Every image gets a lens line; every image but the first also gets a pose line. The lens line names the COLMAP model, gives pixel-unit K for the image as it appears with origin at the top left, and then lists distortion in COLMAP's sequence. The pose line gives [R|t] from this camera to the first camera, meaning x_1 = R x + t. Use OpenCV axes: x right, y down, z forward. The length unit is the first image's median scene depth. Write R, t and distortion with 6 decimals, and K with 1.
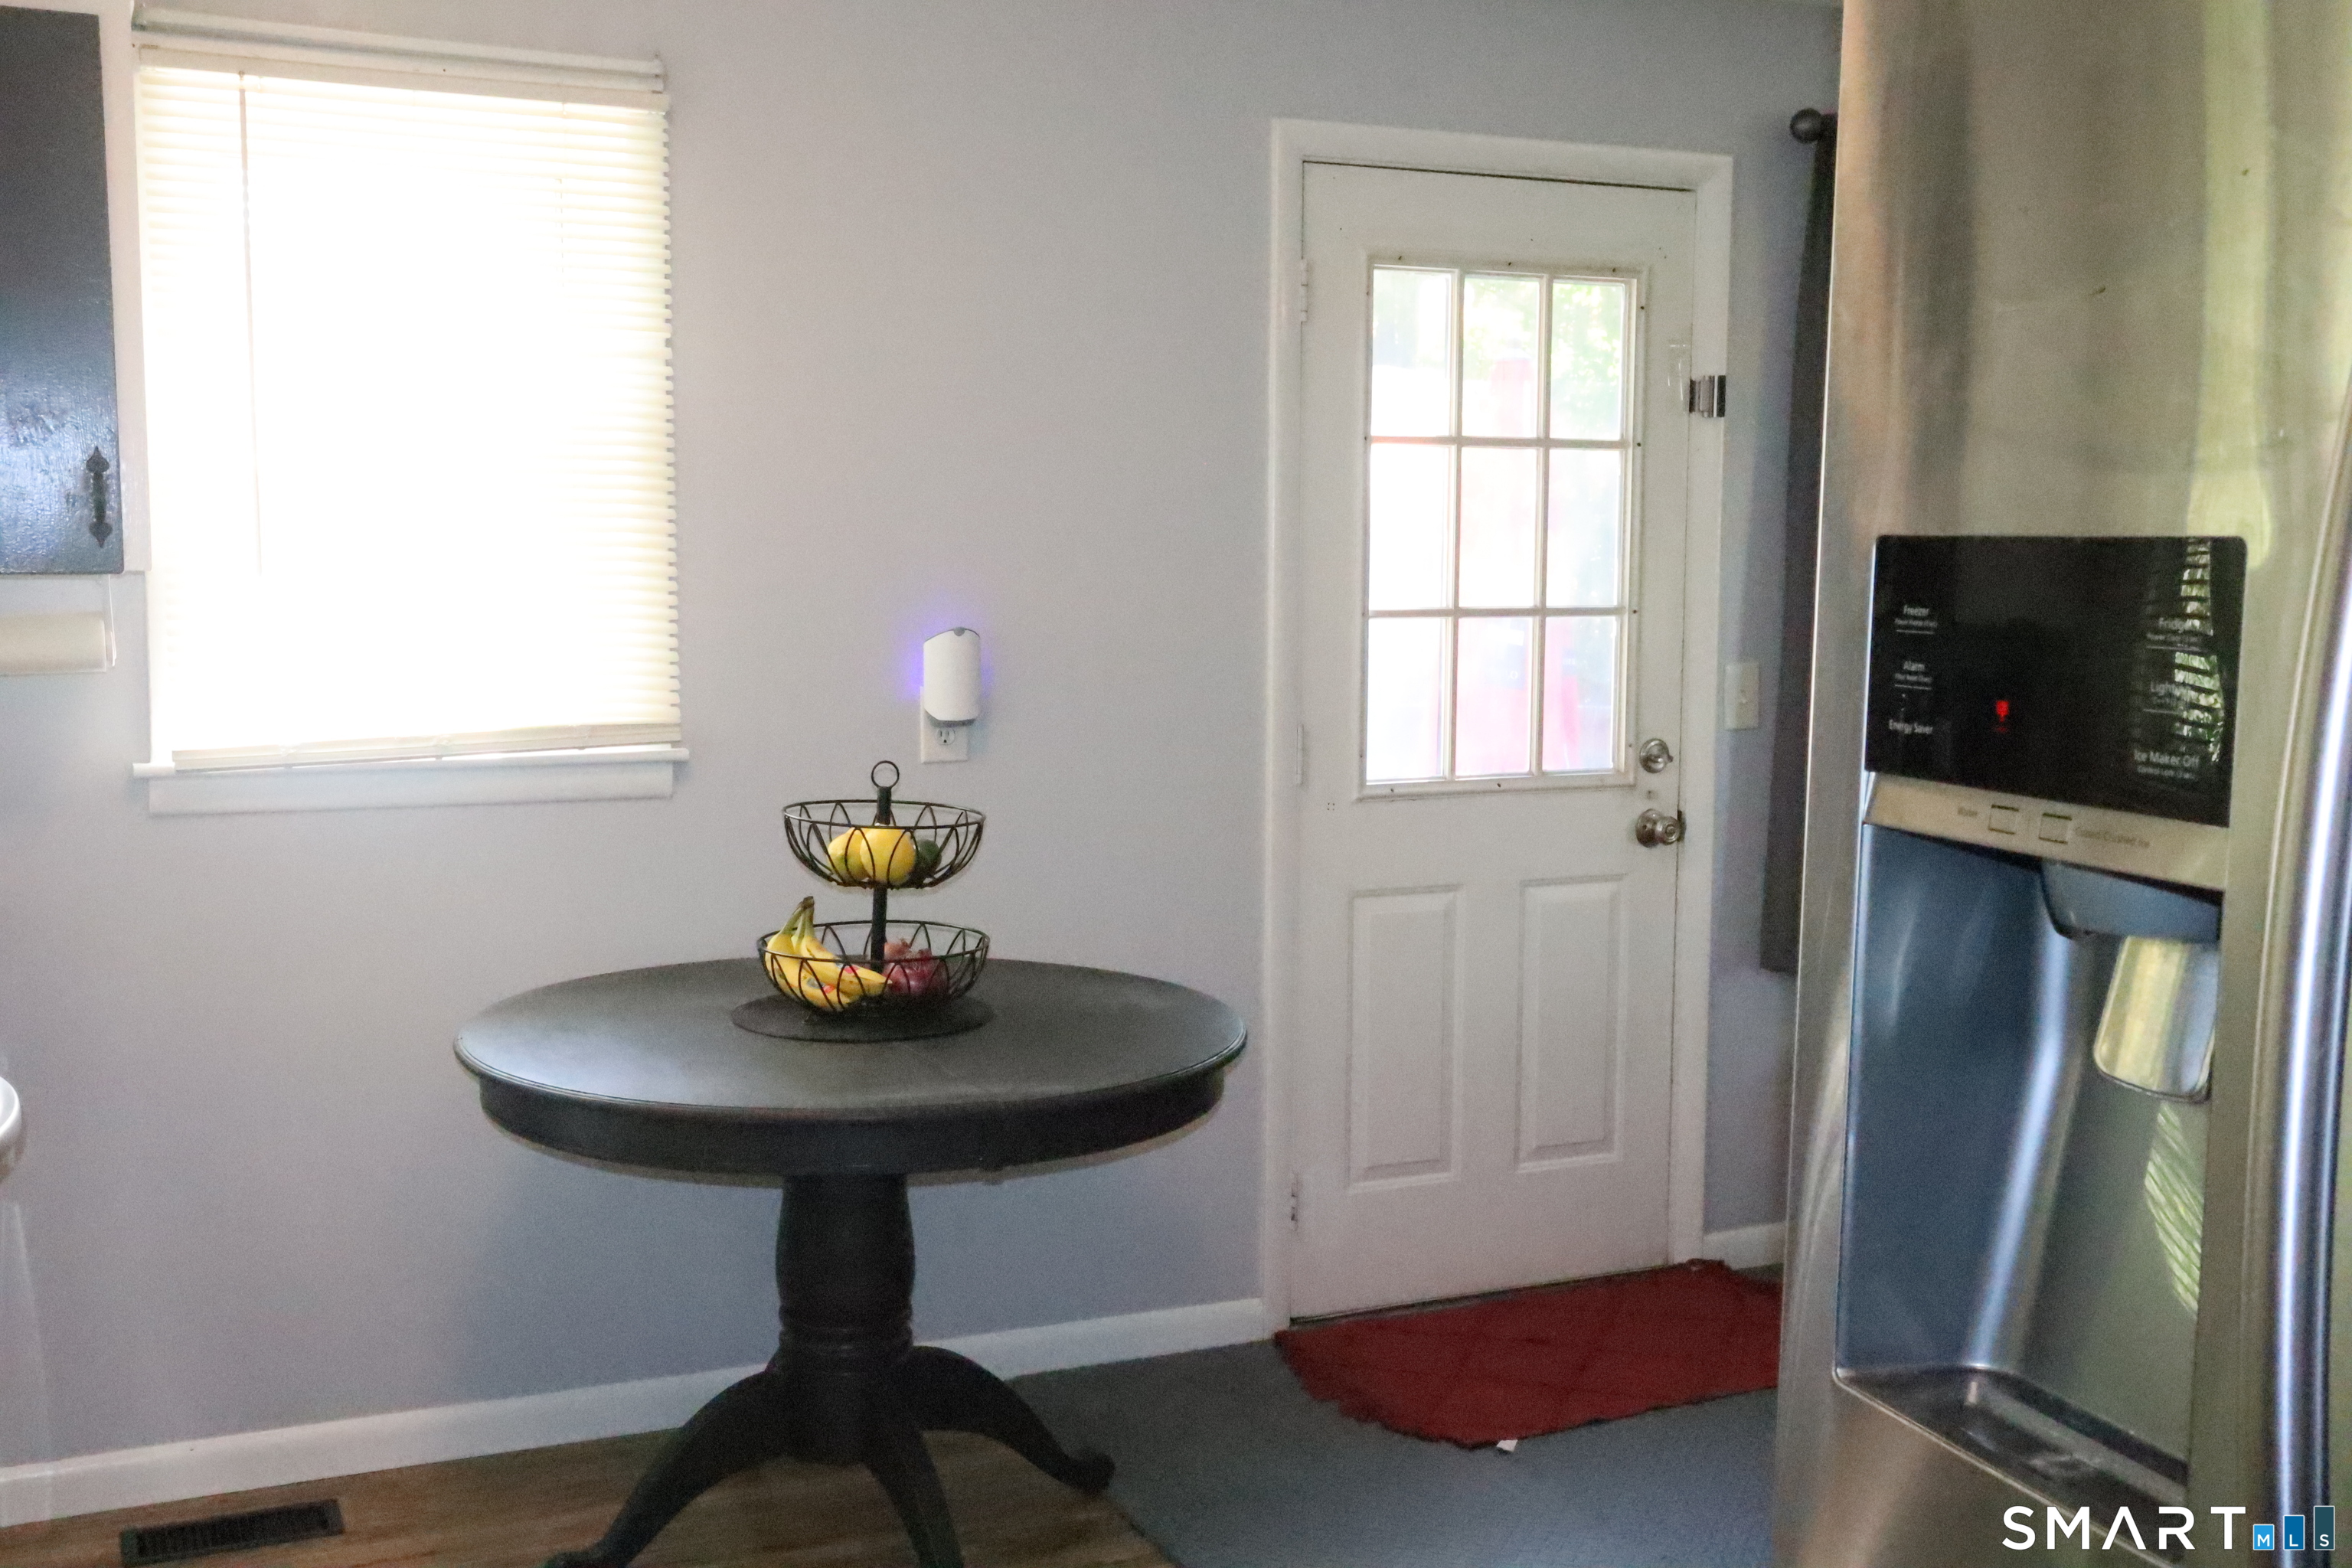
lens RADIAL K [[2590.3, 0, 1149.8], [0, 2590.3, 782.8], [0, 0, 1]] dist [-0.016254, 0.151025]
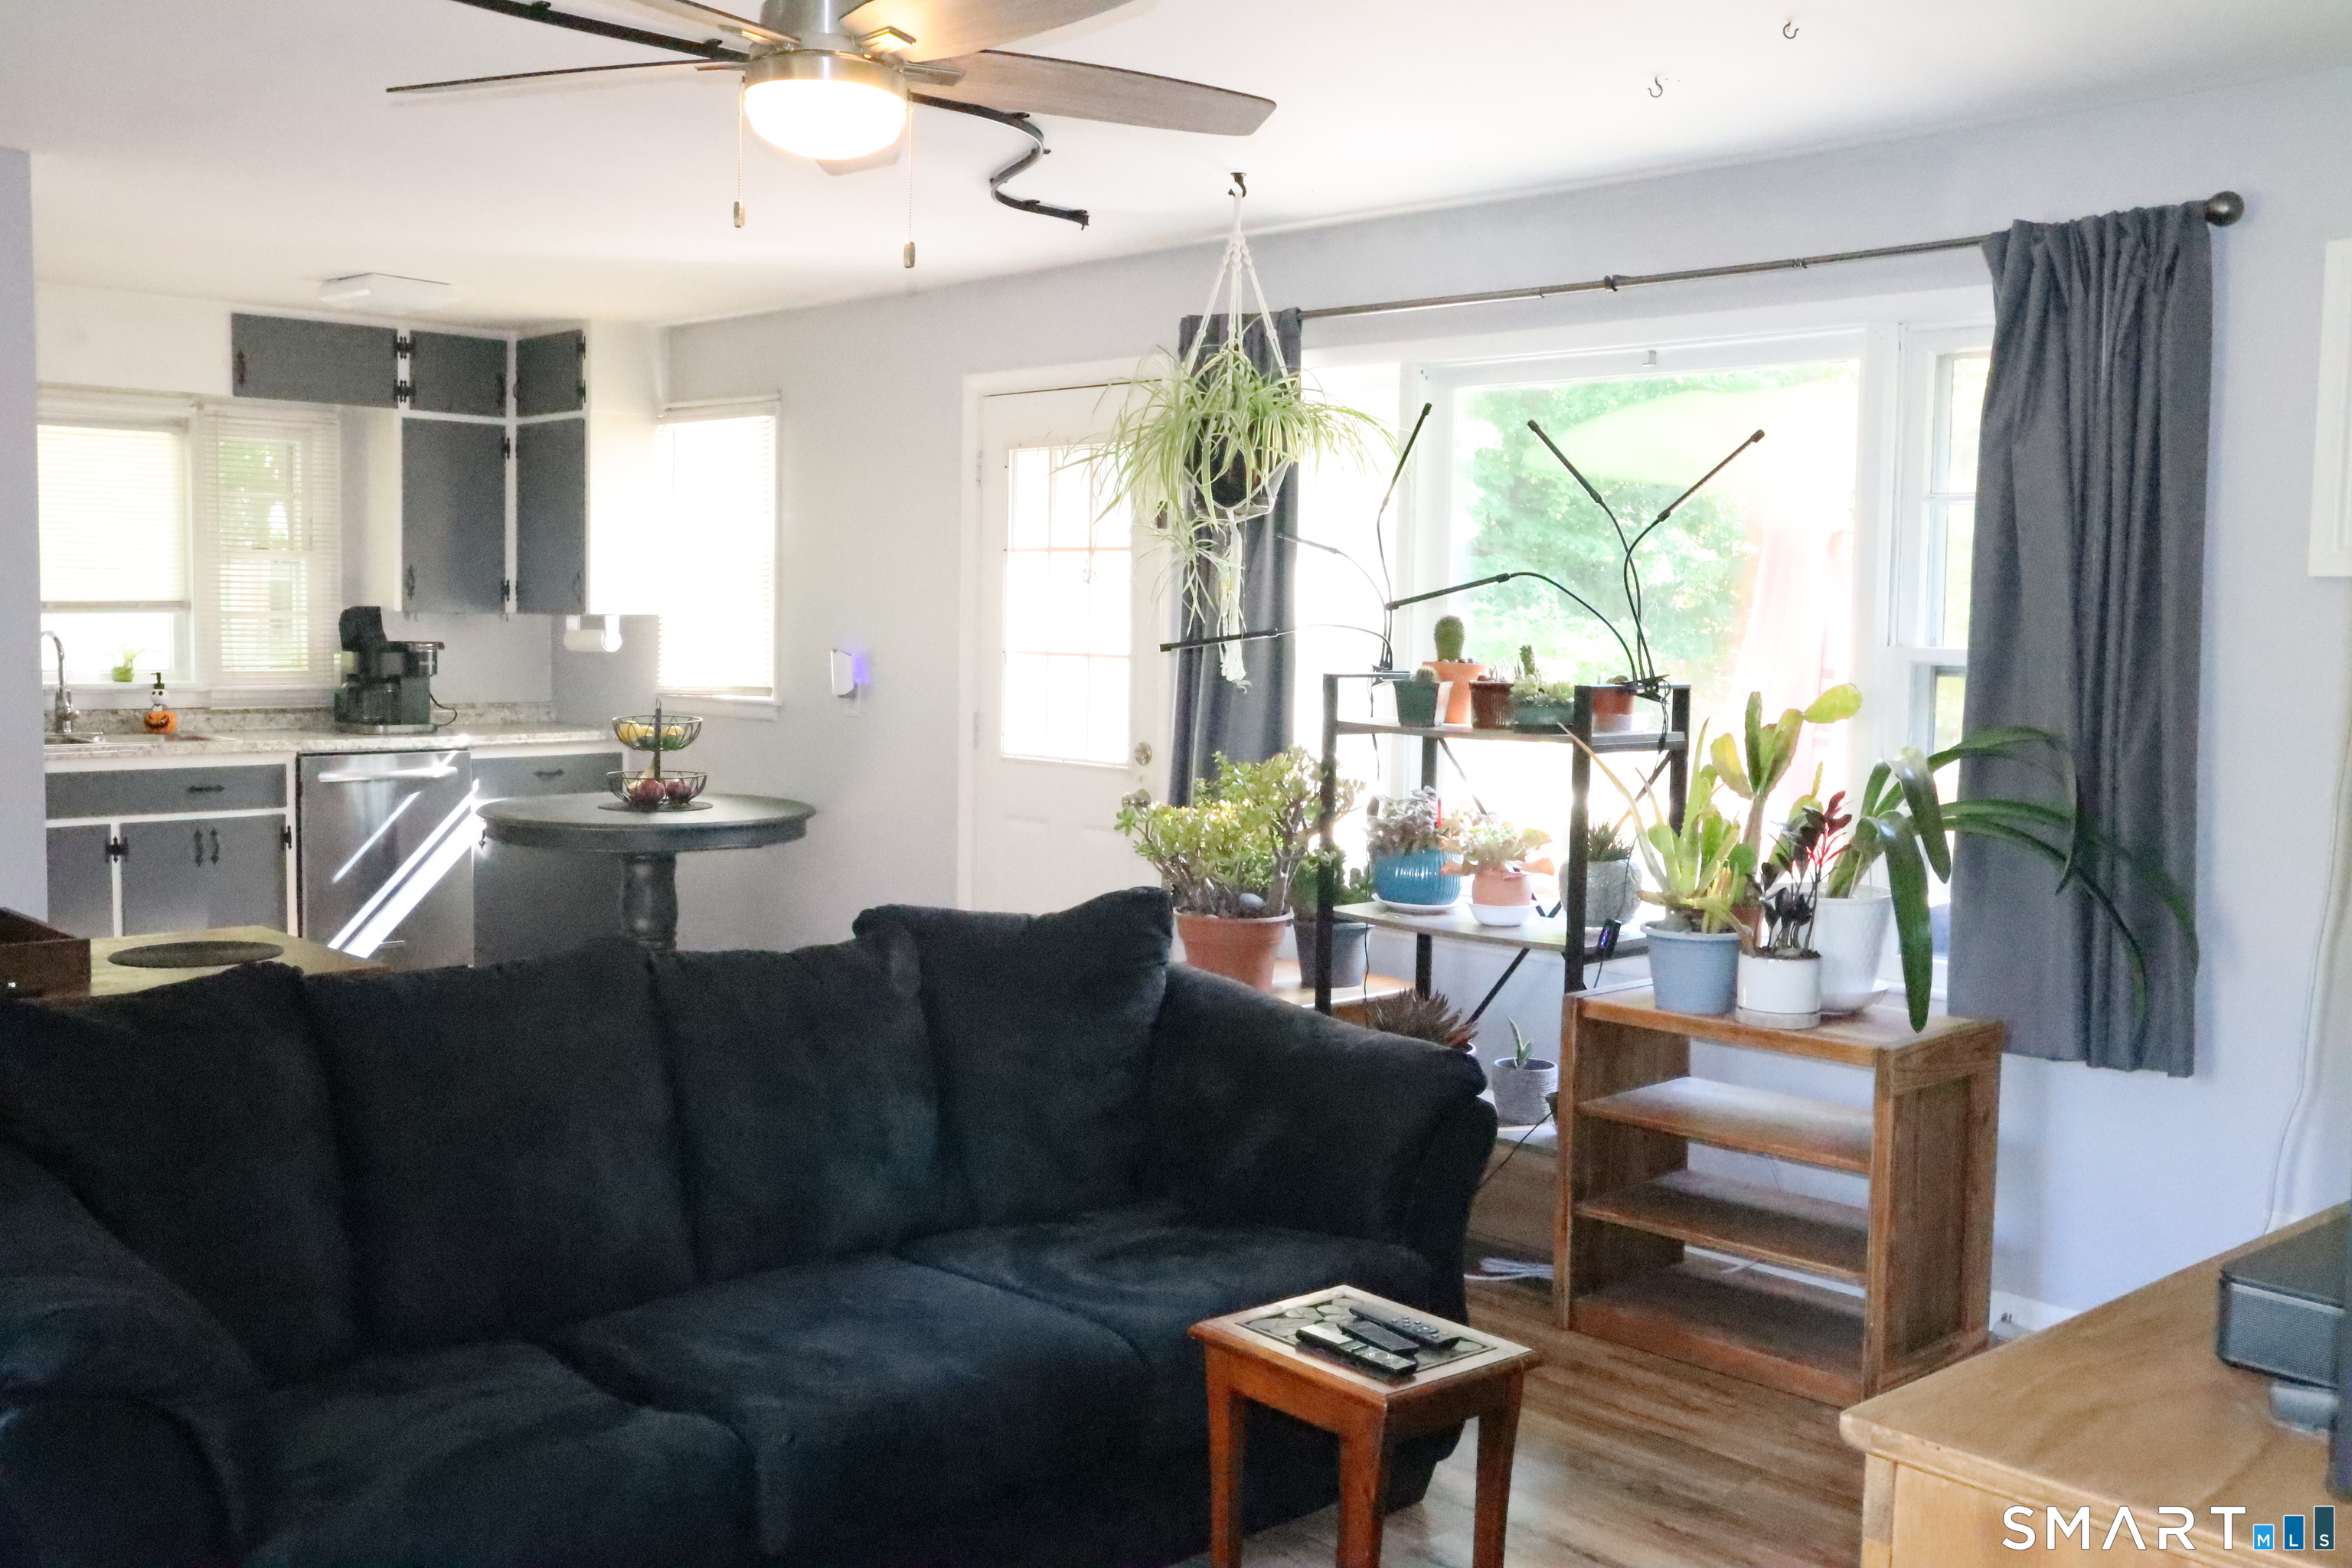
lens RADIAL K [[2257.1, 0, 1176.0], [0, 2257.1, 784.0], [0, 0, 1]] dist [0.002428, -0.001300]
pose [[0.283775, 0.068344, -0.956452, 1.754054], [-0.118367, 0.992325, 0.035788, -0.050772], [0.951557, 0.103056, 0.289687, 0.769881]]
